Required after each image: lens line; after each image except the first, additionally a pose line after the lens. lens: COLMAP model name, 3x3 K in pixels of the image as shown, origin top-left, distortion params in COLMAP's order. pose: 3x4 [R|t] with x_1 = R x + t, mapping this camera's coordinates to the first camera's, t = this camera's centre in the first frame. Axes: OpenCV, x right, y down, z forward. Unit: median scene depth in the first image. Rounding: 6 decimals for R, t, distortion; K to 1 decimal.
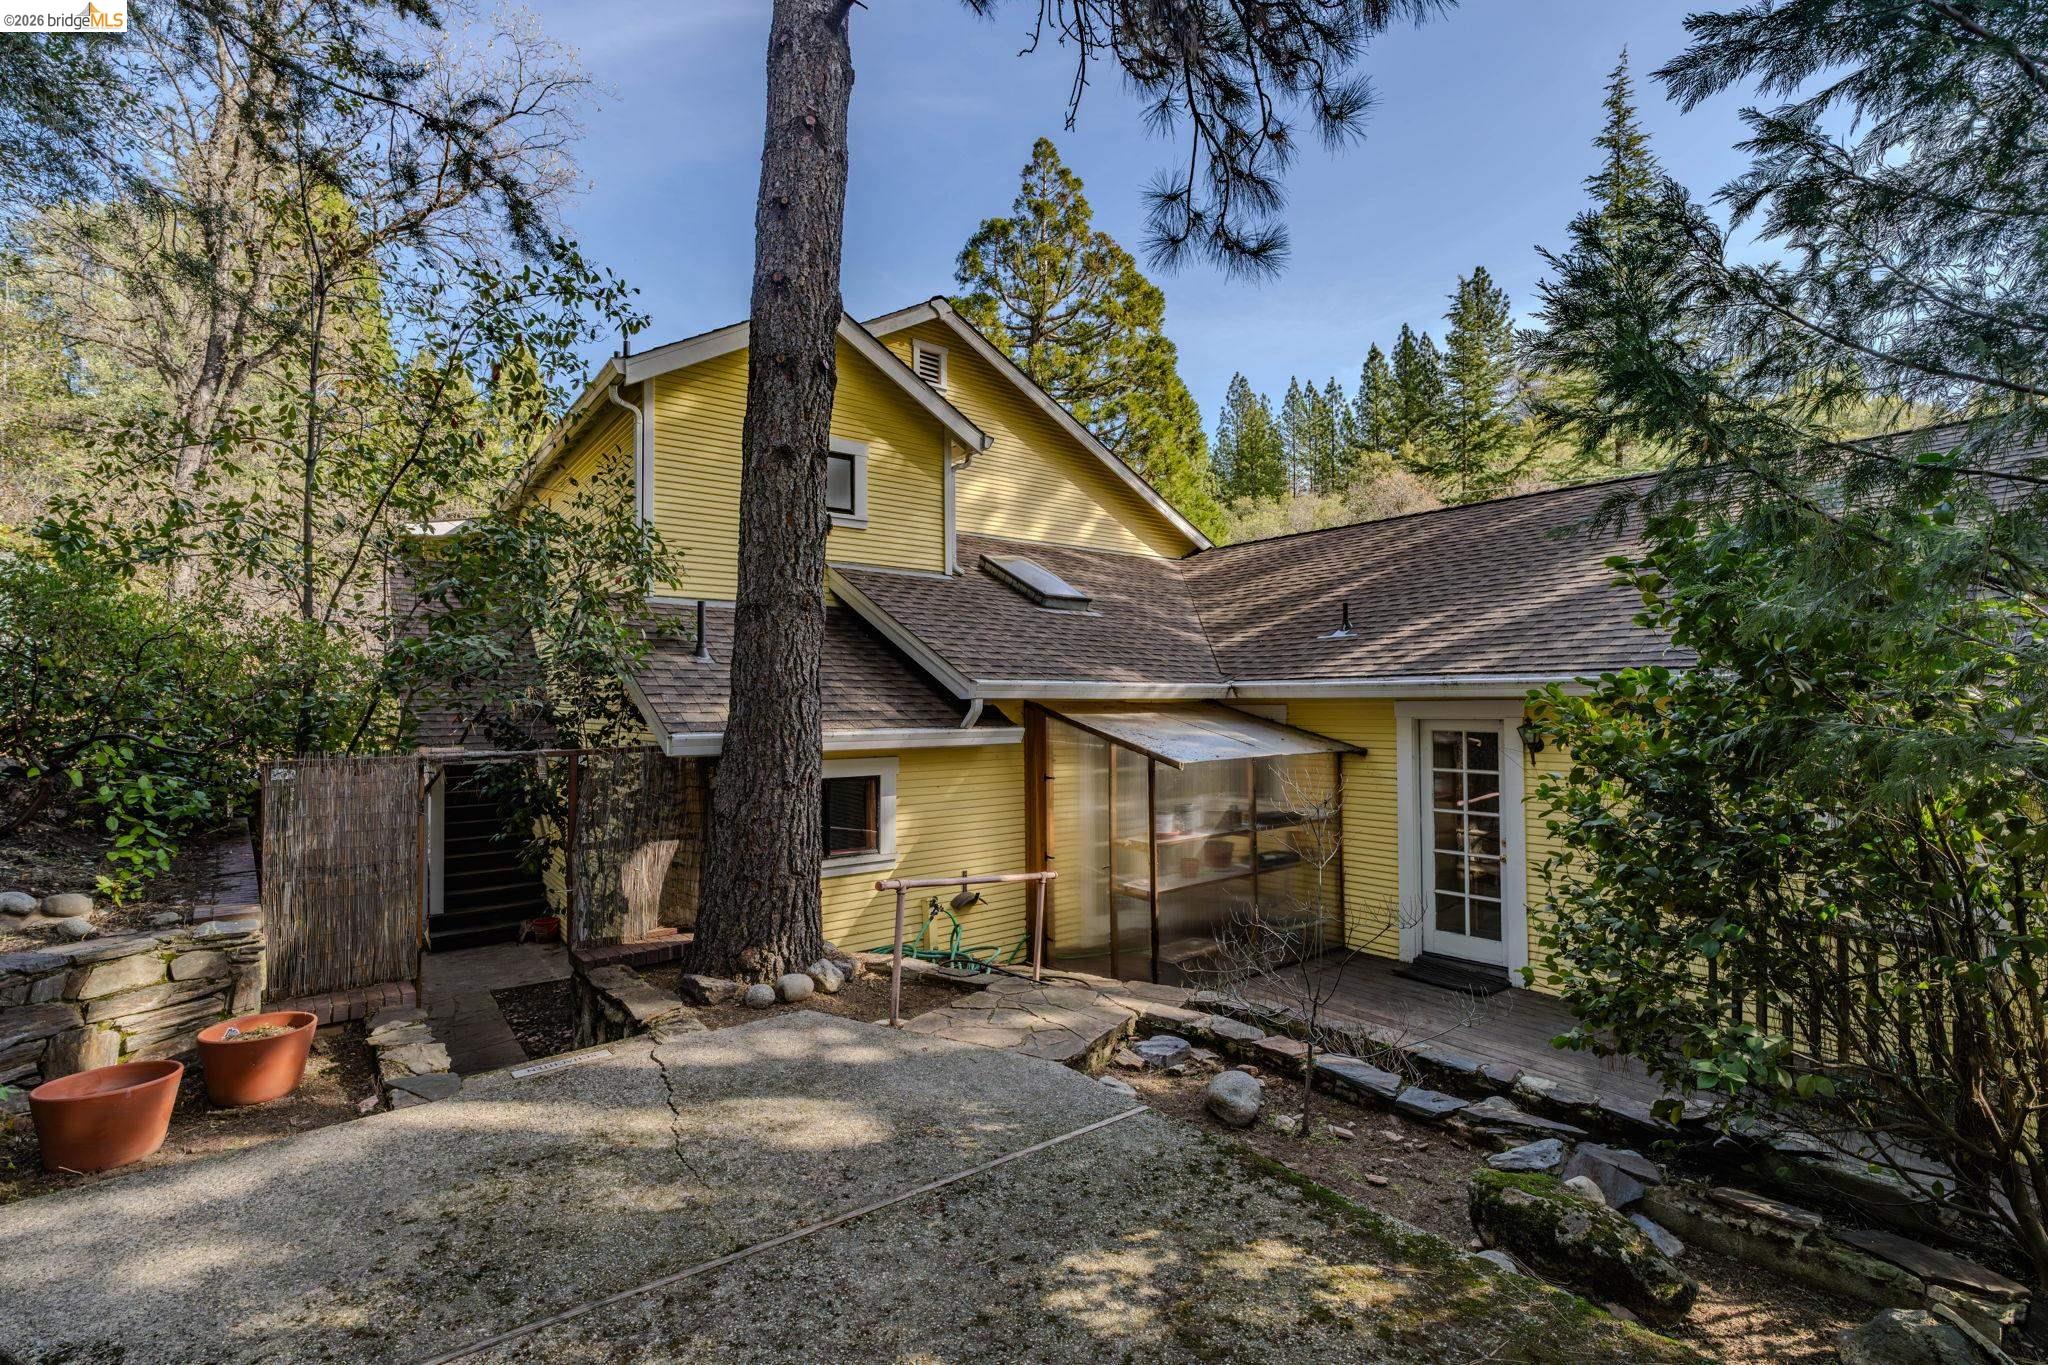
lens RADIAL K [[965.0, 0, 1022.3], [0, 965.0, 692.8], [0, 0, 1]] dist [-0.004977, -0.000502]
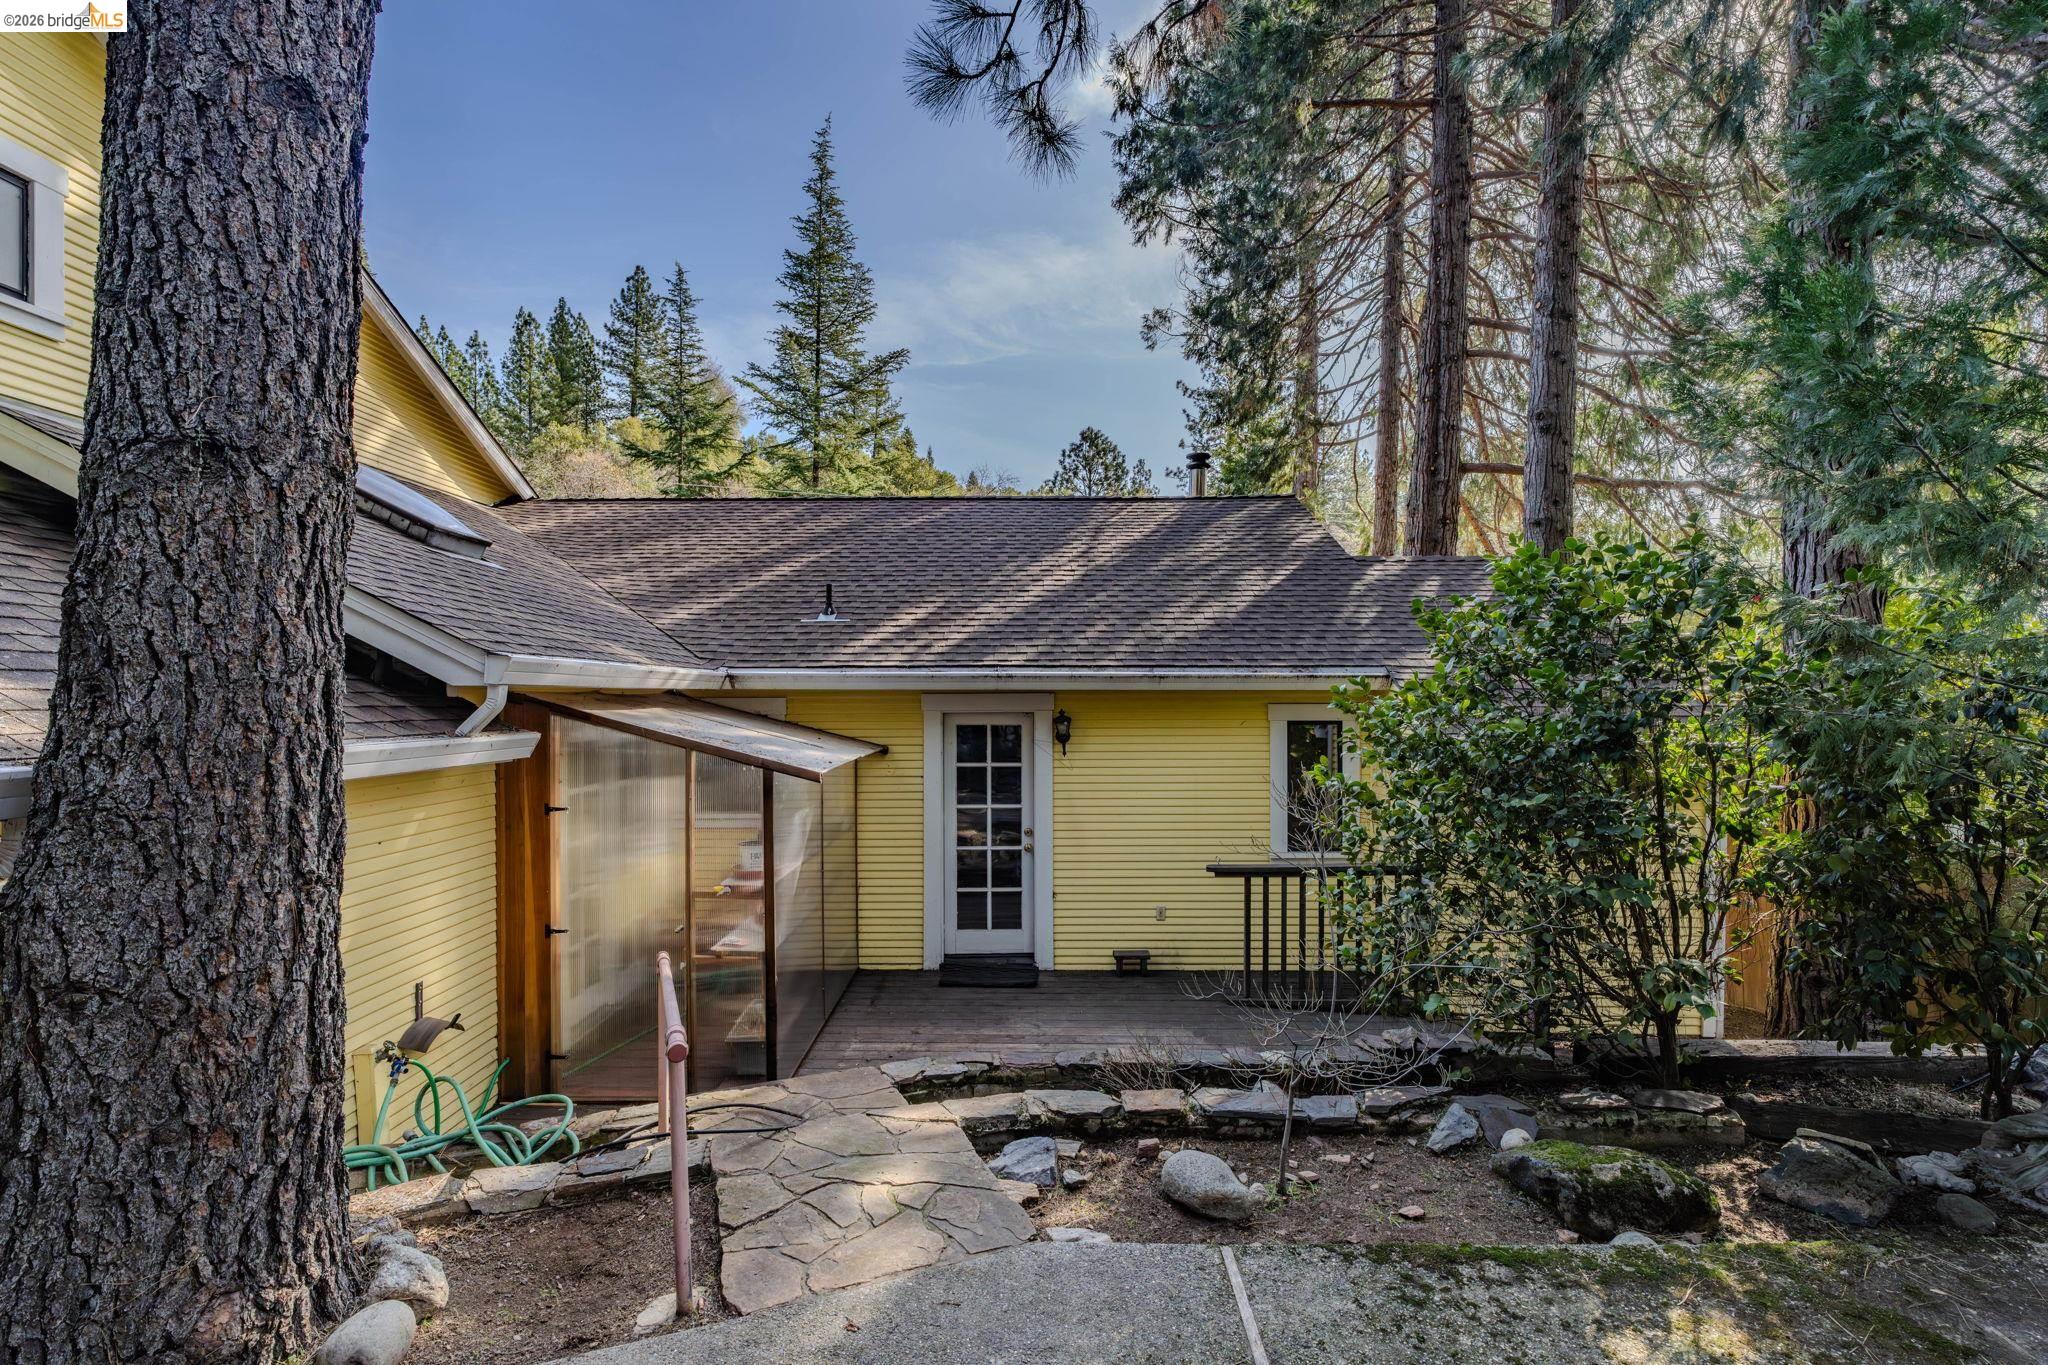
lens RADIAL K [[946.6, 0, 1031.6], [0, 946.6, 699.2], [0, 0, 1]] dist [-0.004021, -0.000070]
pose [[0.618115, 0.000604, 0.786088, -0.274216], [-0.009275, 0.999936, 0.006525, 0.007285], [-0.786033, -0.011324, 0.618080, 0.358542]]
